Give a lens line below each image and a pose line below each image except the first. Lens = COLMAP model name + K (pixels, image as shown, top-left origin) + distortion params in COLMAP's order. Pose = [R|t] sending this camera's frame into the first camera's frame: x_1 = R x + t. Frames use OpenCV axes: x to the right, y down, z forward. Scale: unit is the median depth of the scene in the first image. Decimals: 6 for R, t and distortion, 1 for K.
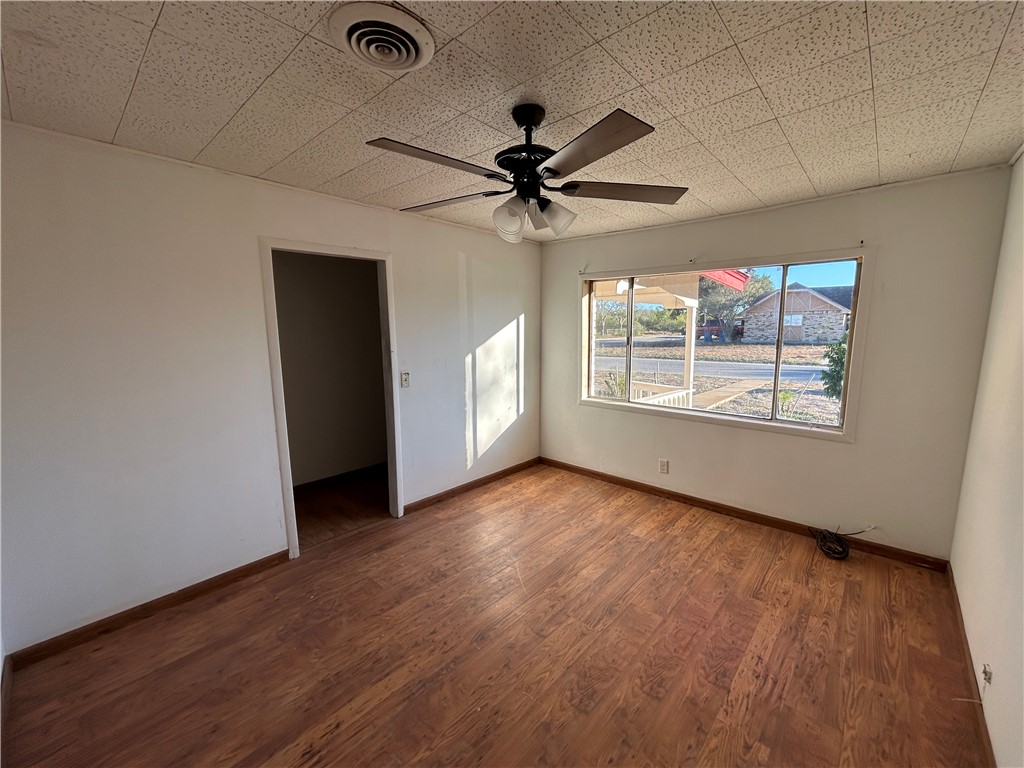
lens RADIAL K [[417.3, 0, 511.0], [0, 417.3, 385.3], [0, 0, 1]] dist [-0.002077, 0.000079]
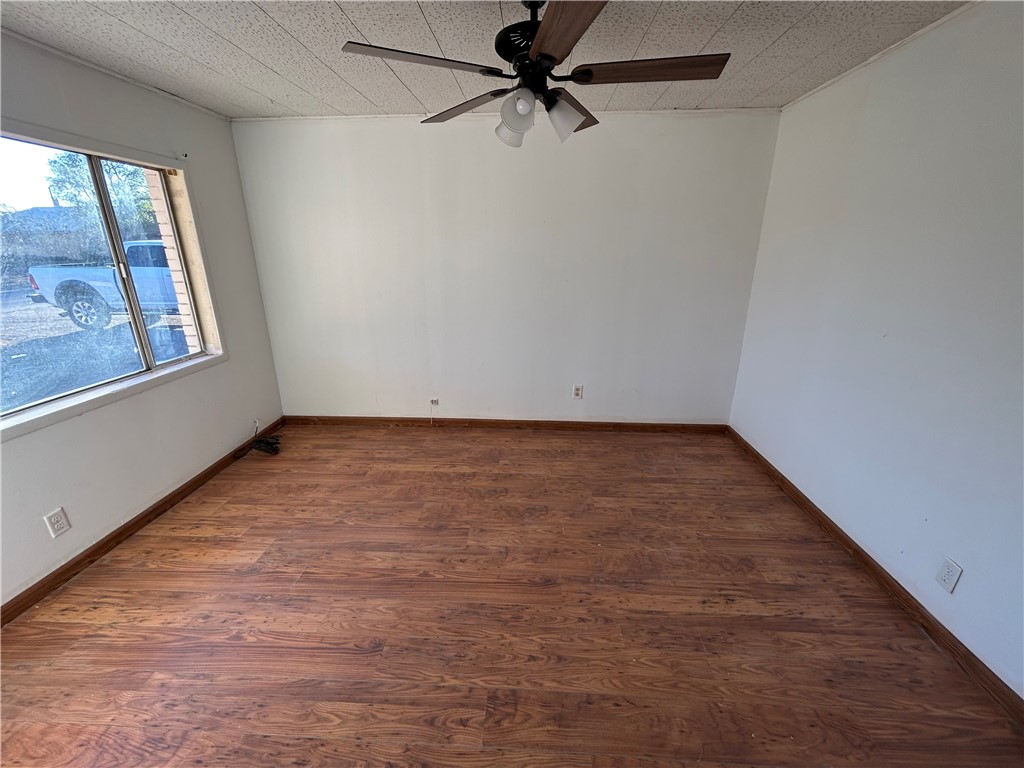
lens RADIAL K [[417.3, 0, 511.0], [0, 417.3, 385.3], [0, 0, 1]] dist [-0.002077, 0.000079]
pose [[-0.629029, -0.239163, 0.739678, -0.540354], [0.112402, 0.913519, 0.390959, -0.166405], [-0.769213, 0.329065, -0.547748, 1.262687]]
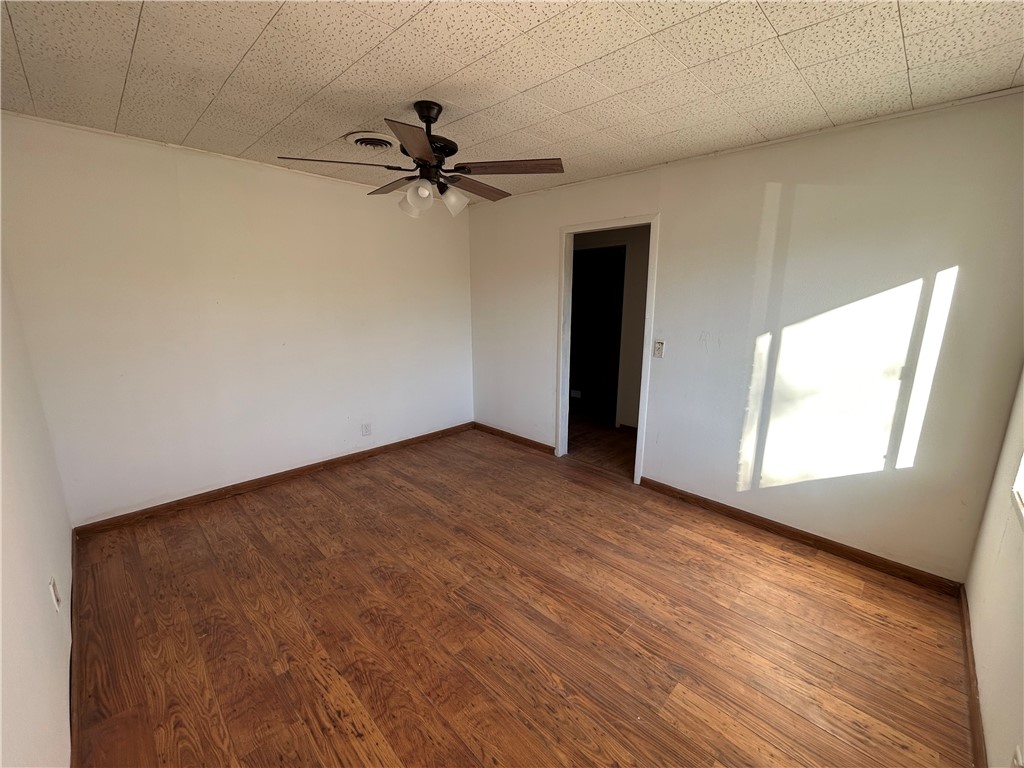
lens RADIAL K [[417.3, 0, 511.0], [0, 417.3, 385.3], [0, 0, 1]] dist [-0.002077, 0.000079]
pose [[-0.044073, 0.220041, -0.974495, 0.968421], [-0.148280, 0.963197, 0.224196, -0.134789], [0.987963, 0.154379, -0.009824, 0.968920]]
